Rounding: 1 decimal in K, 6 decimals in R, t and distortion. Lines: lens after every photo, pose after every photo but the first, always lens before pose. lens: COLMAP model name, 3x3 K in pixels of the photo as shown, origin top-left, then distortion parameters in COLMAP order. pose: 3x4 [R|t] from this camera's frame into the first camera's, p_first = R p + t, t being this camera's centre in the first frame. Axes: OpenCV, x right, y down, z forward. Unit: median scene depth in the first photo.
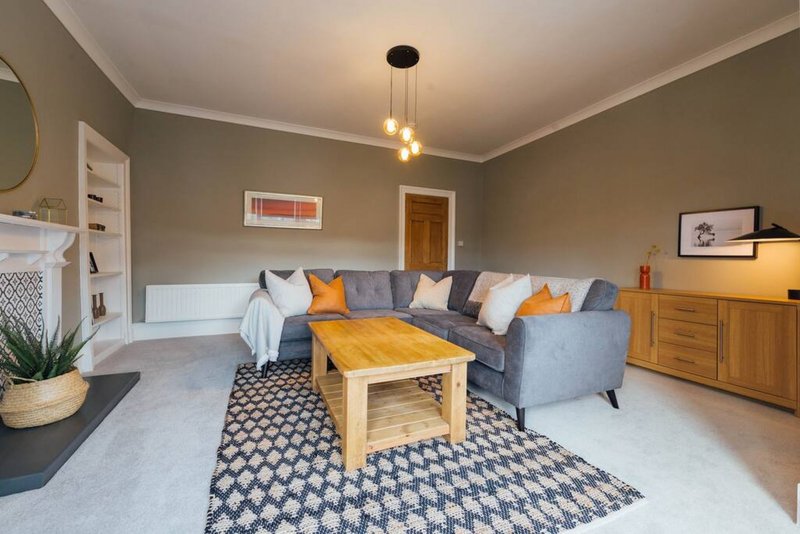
lens RADIAL K [[312.5, 0, 398.1], [0, 312.5, 262.6], [0, 0, 1]] dist [-0.000270, -0.000039]
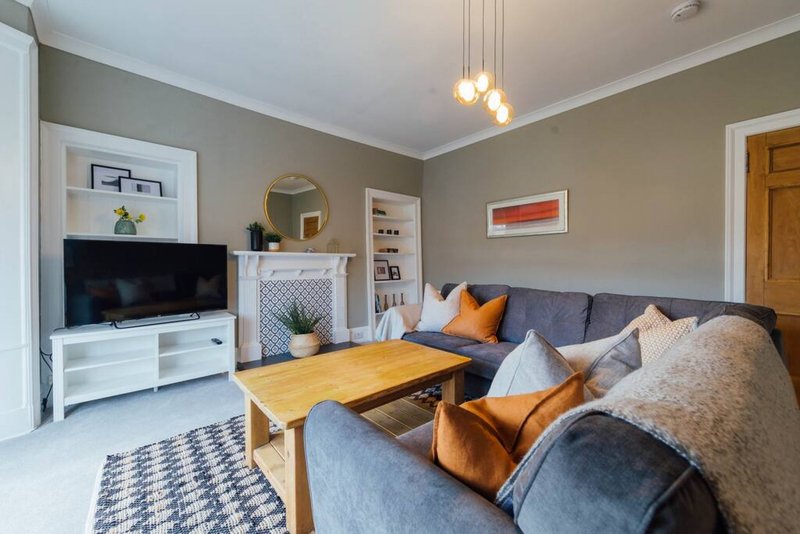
lens RADIAL K [[312.6, 0, 397.8], [0, 312.6, 269.3], [0, 0, 1]] dist [0.000535, 0.000164]
pose [[0.315104, 0.003911, -0.949049, 0.628661], [-0.001766, 0.999992, 0.003534, -0.030674], [0.949056, 0.000563, 0.315108, 0.654507]]
